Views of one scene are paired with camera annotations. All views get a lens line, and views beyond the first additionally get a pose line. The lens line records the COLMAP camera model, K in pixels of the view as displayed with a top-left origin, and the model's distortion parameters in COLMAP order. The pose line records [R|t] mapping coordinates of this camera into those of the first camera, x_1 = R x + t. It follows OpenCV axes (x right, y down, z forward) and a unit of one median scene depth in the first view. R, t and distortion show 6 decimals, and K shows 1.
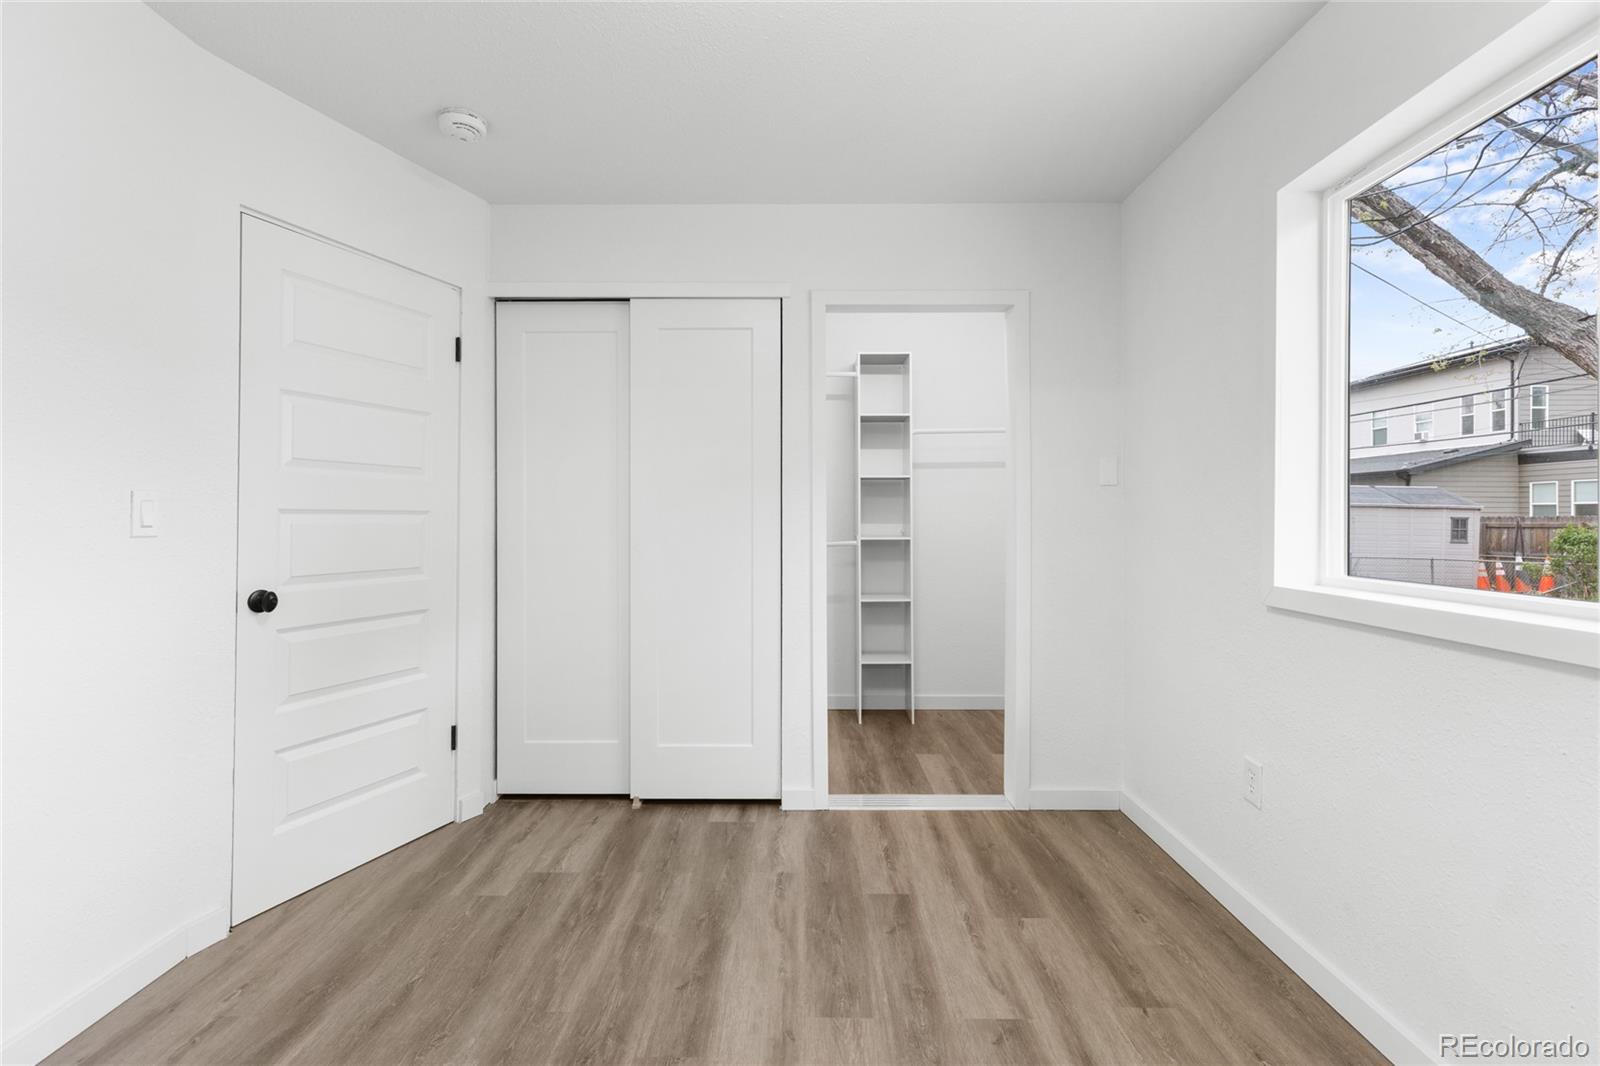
lens RADIAL K [[735.5, 0, 799.8], [0, 735.5, 521.8], [0, 0, 1]] dist [-0.002452, -0.000280]
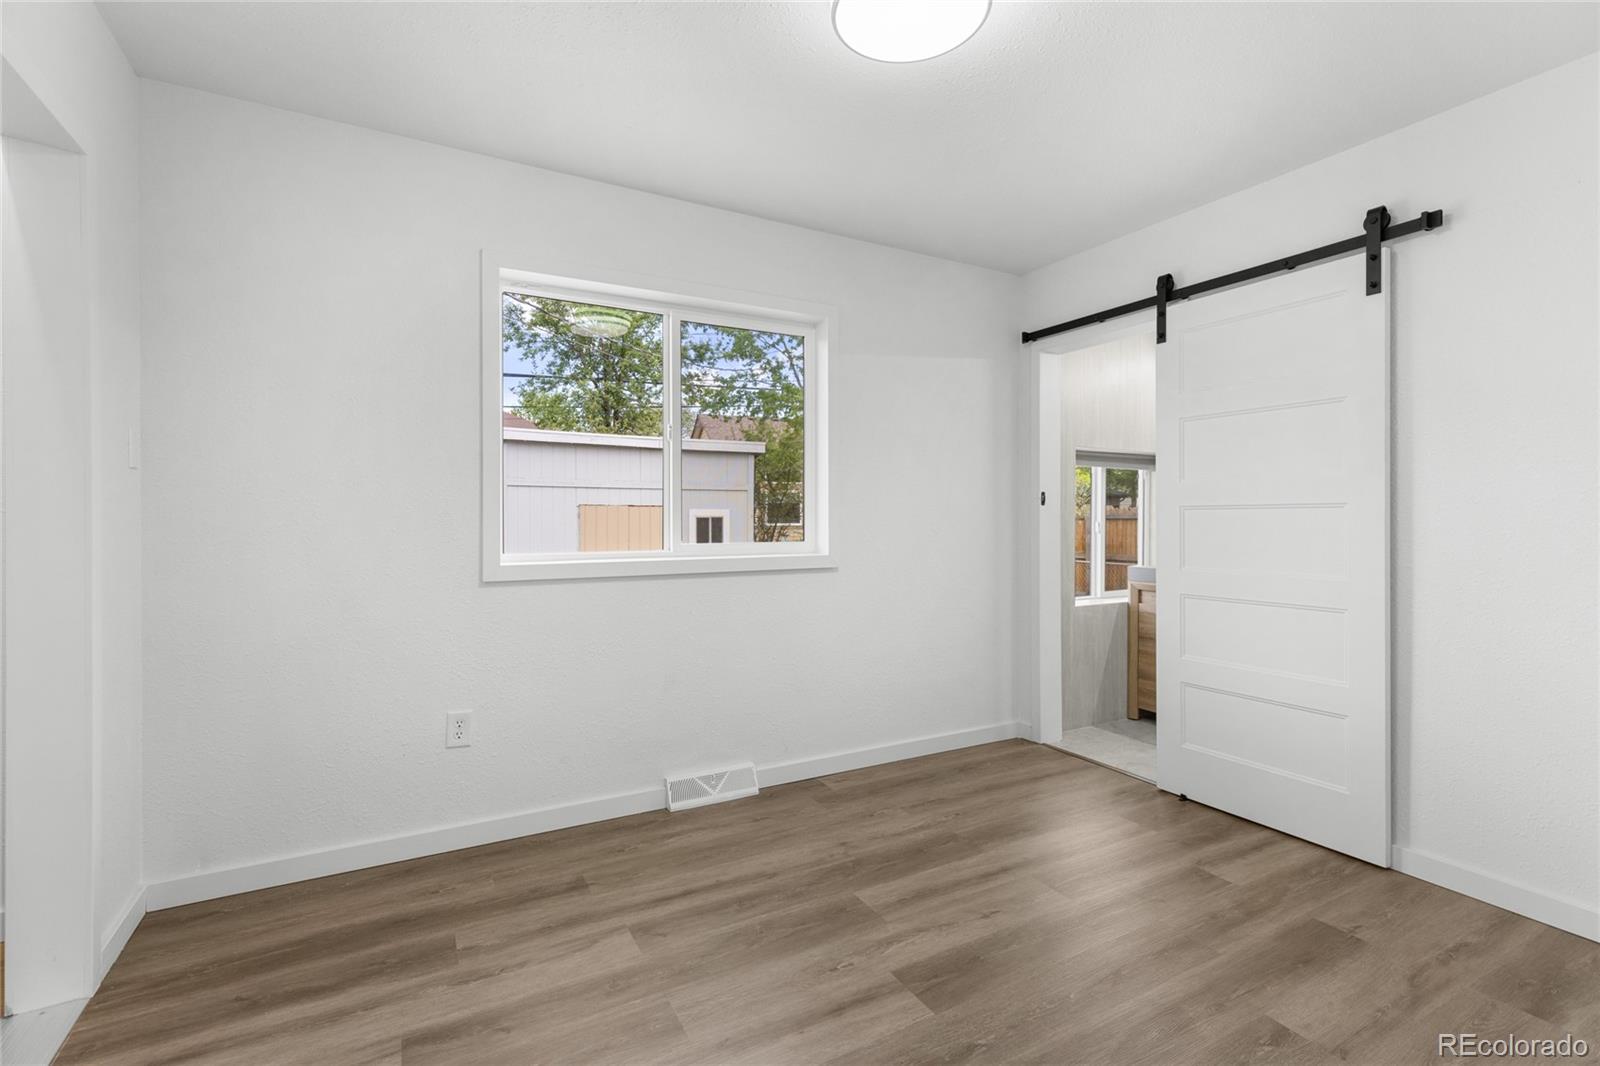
lens RADIAL K [[720.9, 0, 802.2], [0, 720.9, 517.6], [0, 0, 1]] dist [0.009890, -0.001022]
pose [[-0.498868, -0.007320, 0.866647, -0.764975], [0.001242, 0.999957, 0.009161, -0.009517], [-0.866677, 0.005647, -0.498838, 1.180738]]
